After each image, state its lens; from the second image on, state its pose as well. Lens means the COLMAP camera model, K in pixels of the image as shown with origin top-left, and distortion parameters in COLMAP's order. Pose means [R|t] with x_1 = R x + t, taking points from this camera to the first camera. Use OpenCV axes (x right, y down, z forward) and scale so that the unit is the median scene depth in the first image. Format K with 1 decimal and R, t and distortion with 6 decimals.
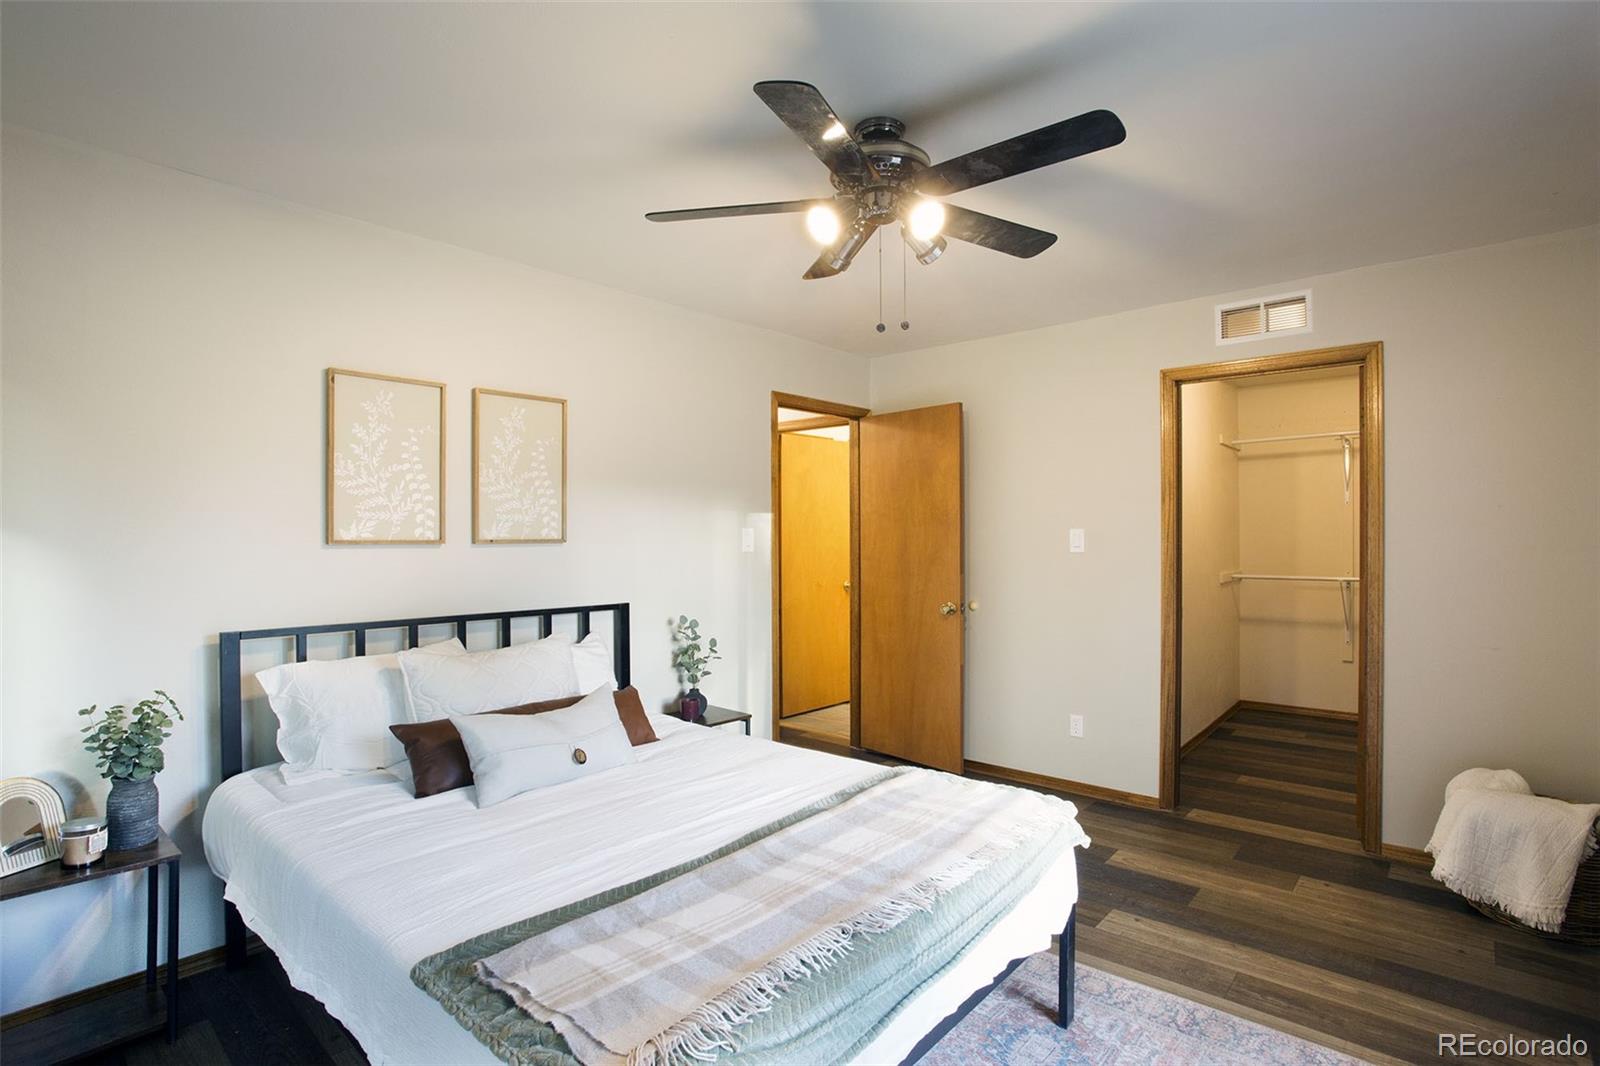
lens RADIAL K [[780.0, 0, 817.7], [0, 780.0, 508.8], [0, 0, 1]] dist [-0.052784, 0.020699]
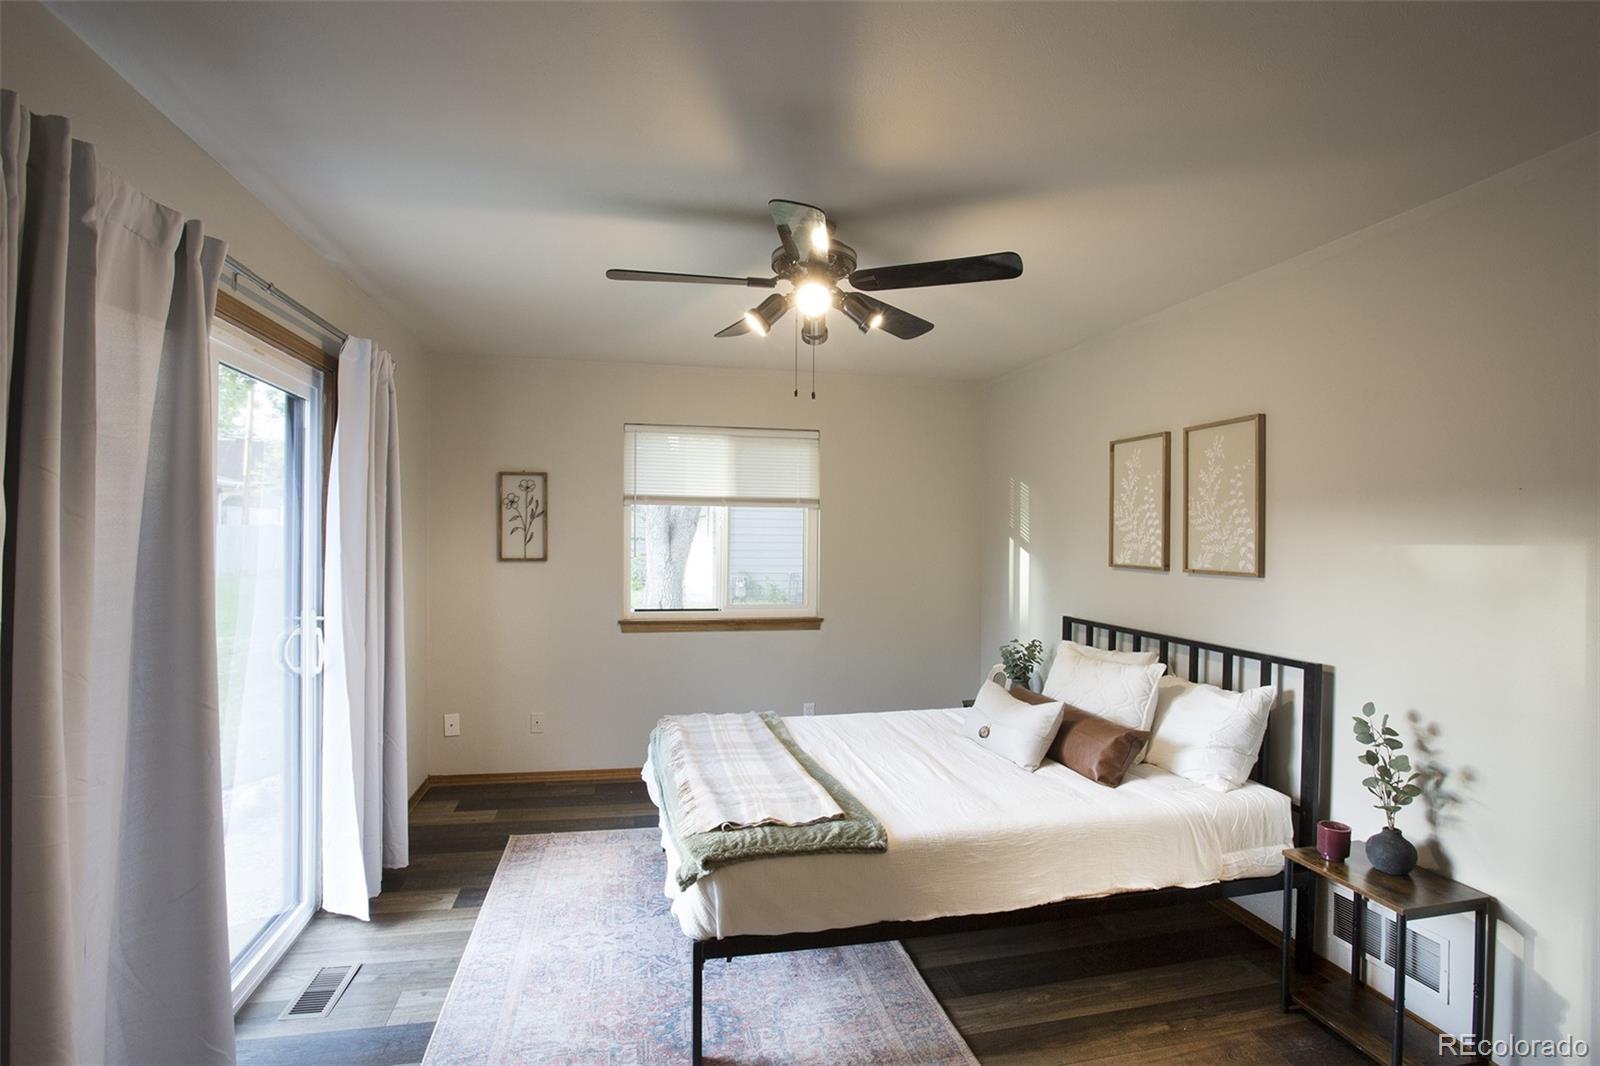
lens RADIAL K [[780.0, 0, 799.0], [0, 780.0, 539.4], [0, 0, 1]] dist [-0.052784, 0.020699]
pose [[-0.557018, -0.012088, -0.830412, 0.775901], [-0.001370, 0.999906, -0.013637, 0.014464], [0.830499, -0.006458, -0.556982, 1.202338]]
